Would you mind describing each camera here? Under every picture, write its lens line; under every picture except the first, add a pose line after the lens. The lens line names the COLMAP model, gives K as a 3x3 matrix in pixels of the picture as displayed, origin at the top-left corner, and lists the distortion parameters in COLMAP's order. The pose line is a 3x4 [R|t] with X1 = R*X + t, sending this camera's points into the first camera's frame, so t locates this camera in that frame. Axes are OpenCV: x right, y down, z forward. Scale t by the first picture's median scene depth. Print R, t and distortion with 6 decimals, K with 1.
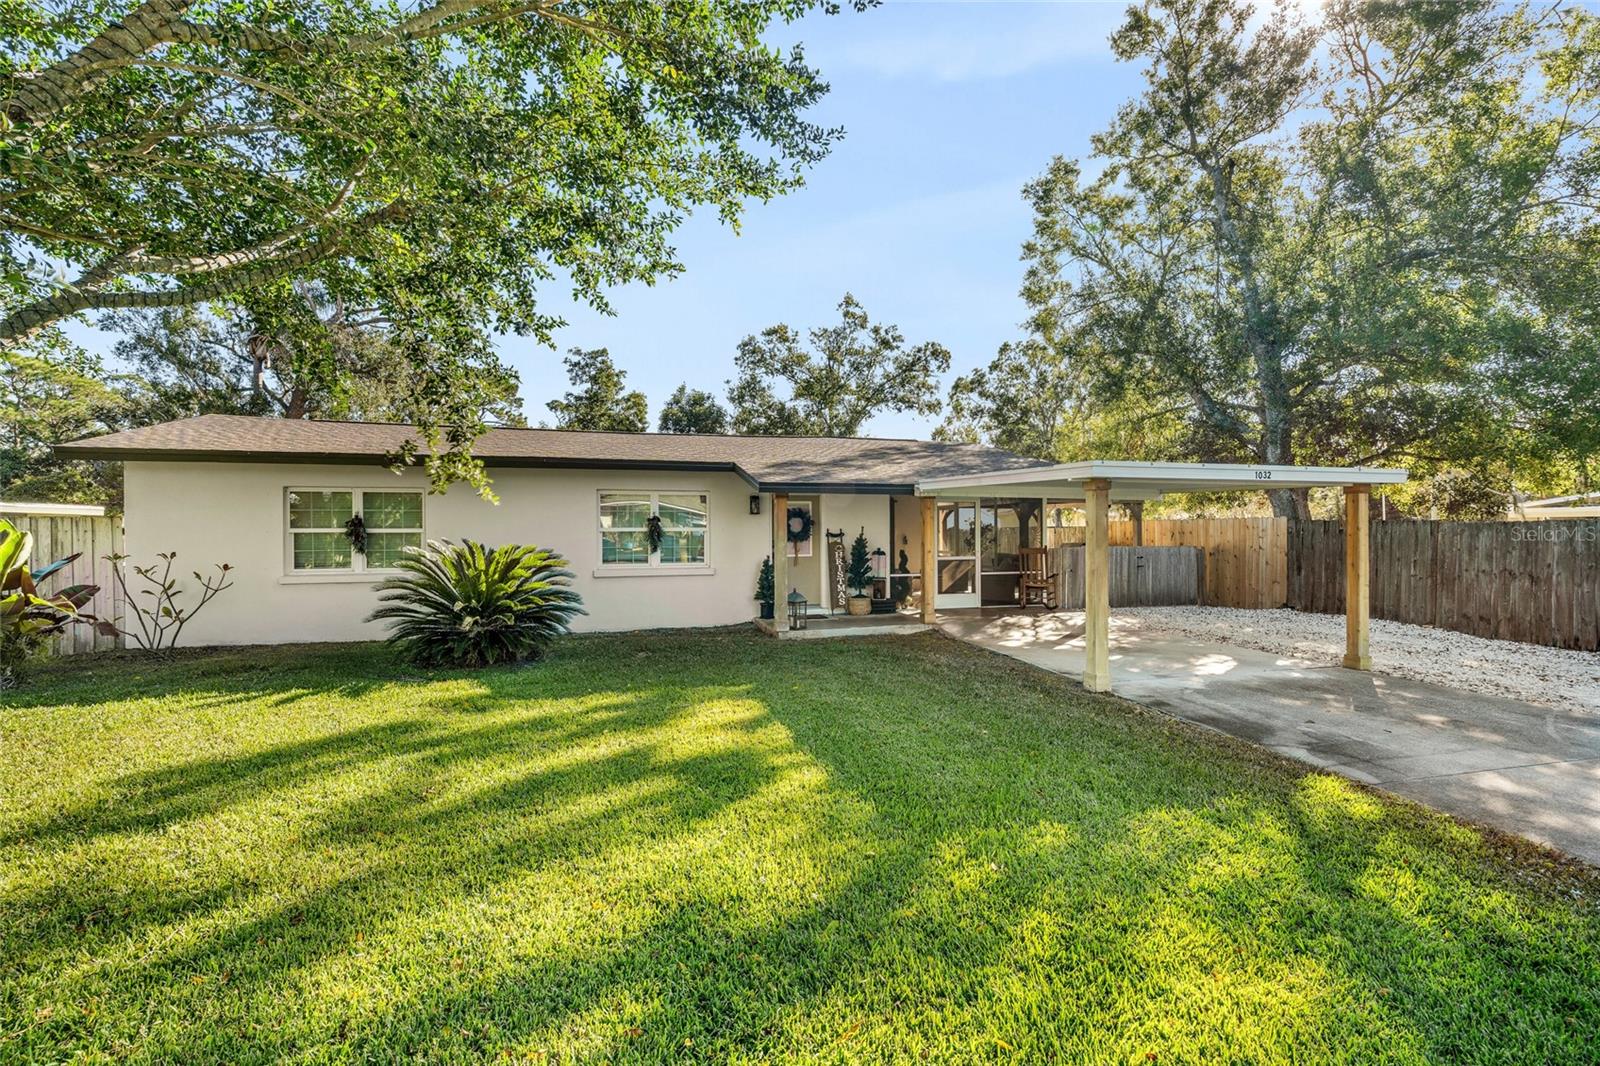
lens RADIAL K [[732.2, 0, 806.9], [0, 732.2, 524.3], [0, 0, 1]] dist [-0.005212, 0.002867]
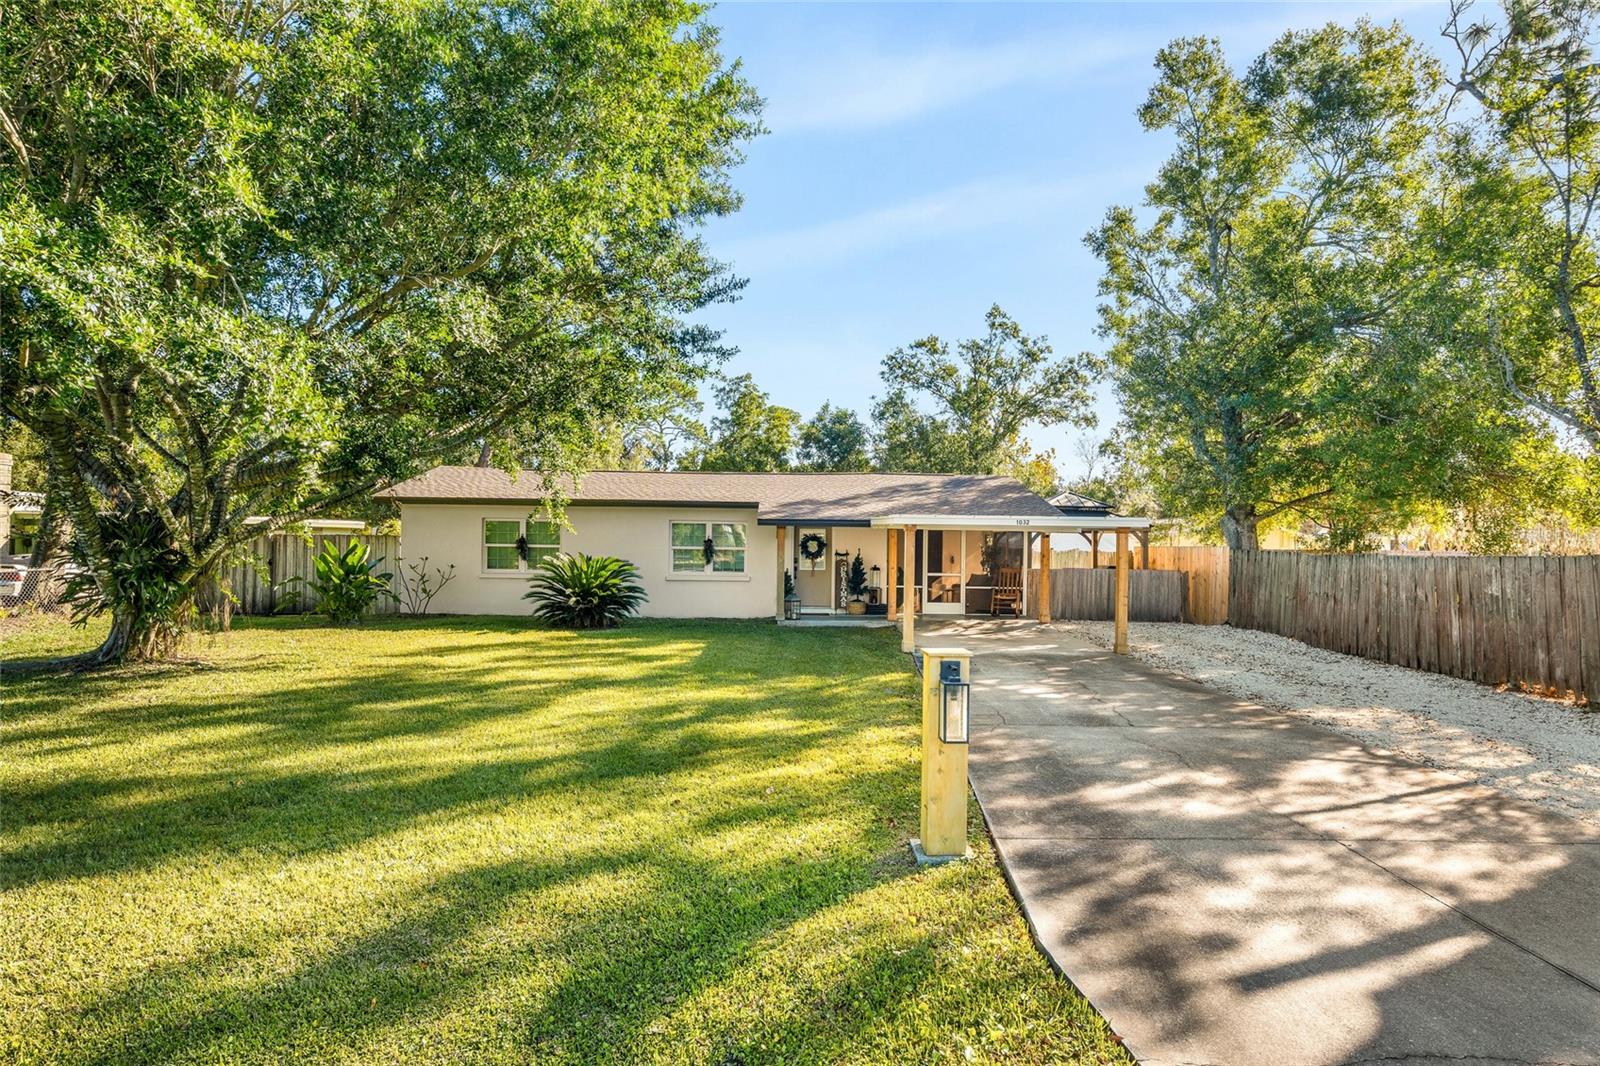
lens RADIAL K [[813.9, 0, 795.0], [0, 813.9, 536.2], [0, 0, 1]] dist [-0.000022, 0.000012]
pose [[0.968217, 0.015141, -0.249651, 0.193876], [-0.016026, 0.999870, -0.001513, -0.009126], [0.249596, 0.005466, 0.968335, -0.274160]]
